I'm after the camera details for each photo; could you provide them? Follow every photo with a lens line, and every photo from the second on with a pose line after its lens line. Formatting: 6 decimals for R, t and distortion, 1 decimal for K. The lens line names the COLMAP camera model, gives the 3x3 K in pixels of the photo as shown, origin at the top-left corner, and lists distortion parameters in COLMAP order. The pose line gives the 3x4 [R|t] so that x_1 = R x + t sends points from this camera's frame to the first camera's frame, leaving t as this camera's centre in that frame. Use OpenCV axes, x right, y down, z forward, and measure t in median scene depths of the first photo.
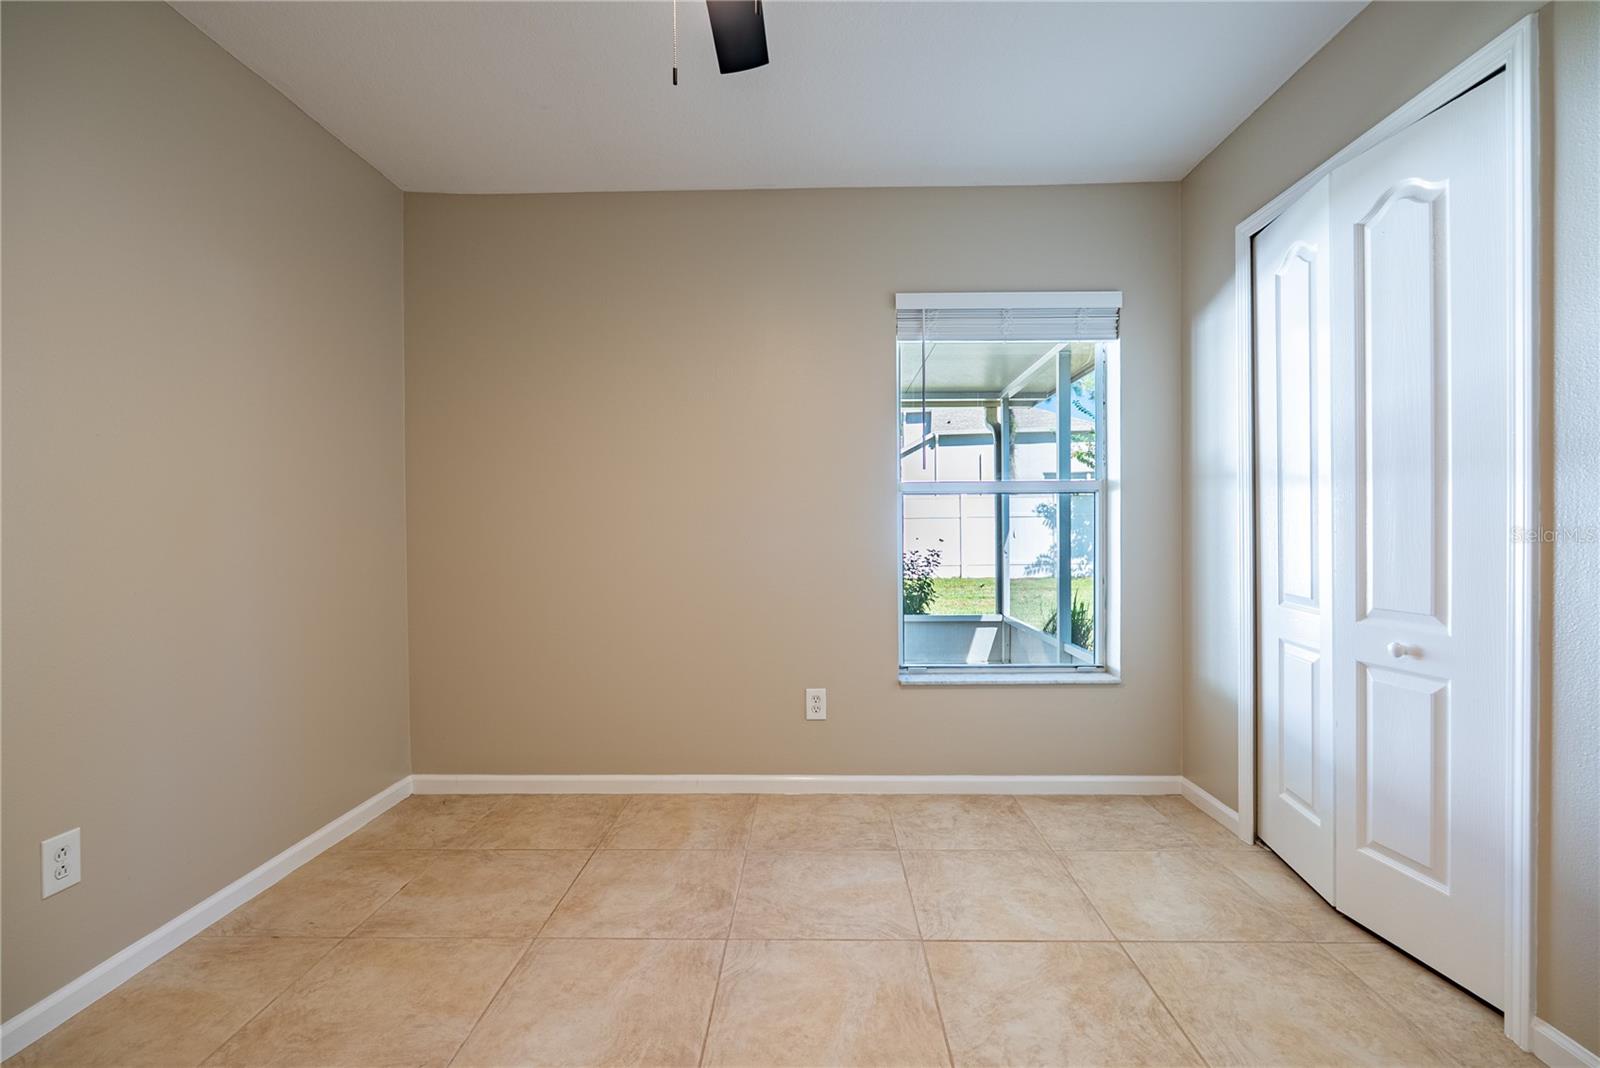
lens RADIAL K [[702.1, 0, 802.4], [0, 702.1, 534.6], [0, 0, 1]] dist [-0.003114, 0.000049]
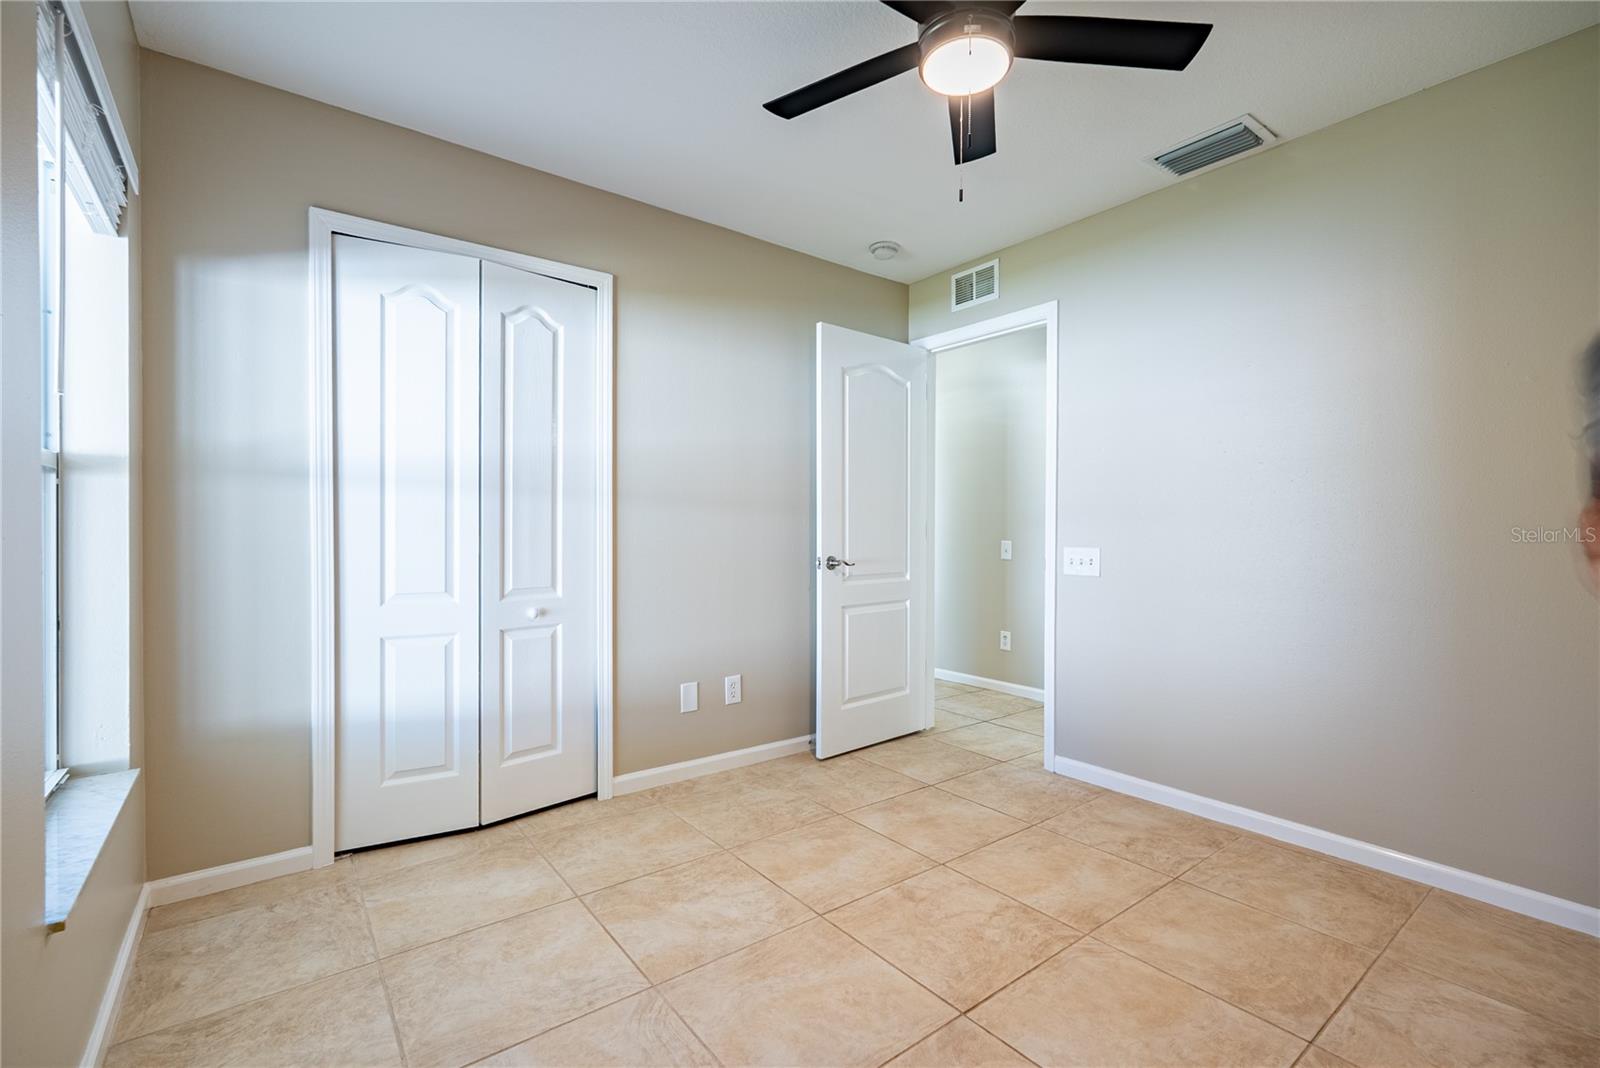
lens RADIAL K [[702.1, 0, 802.4], [0, 702.1, 534.6], [0, 0, 1]] dist [-0.003114, 0.000049]
pose [[-0.625611, -0.001059, 0.780135, -0.560533], [0.010622, 0.999895, 0.009876, -0.011888], [-0.780063, 0.014465, -0.625534, 1.198128]]
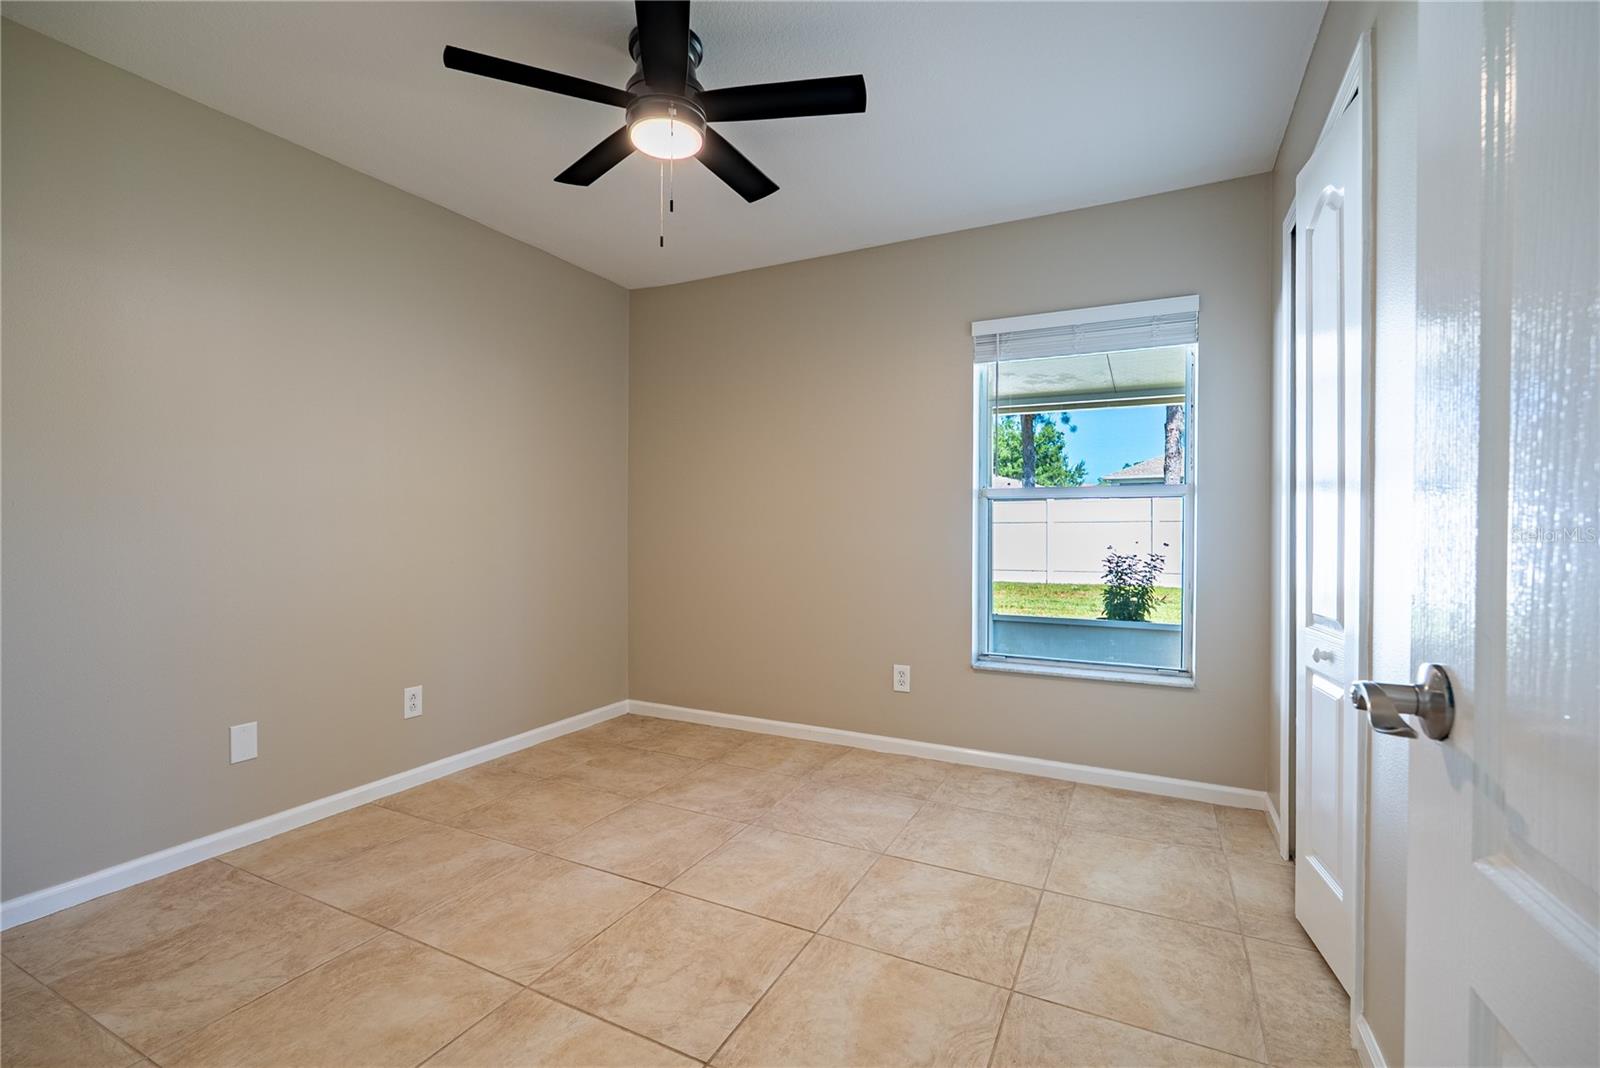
lens RADIAL K [[702.1, 0, 802.4], [0, 702.1, 534.6], [0, 0, 1]] dist [-0.003114, 0.000049]
pose [[0.902693, 0.014121, -0.430053, 0.490350], [-0.014839, 0.999888, 0.001685, 0.001000], [0.430028, 0.004861, 0.902802, -0.179008]]
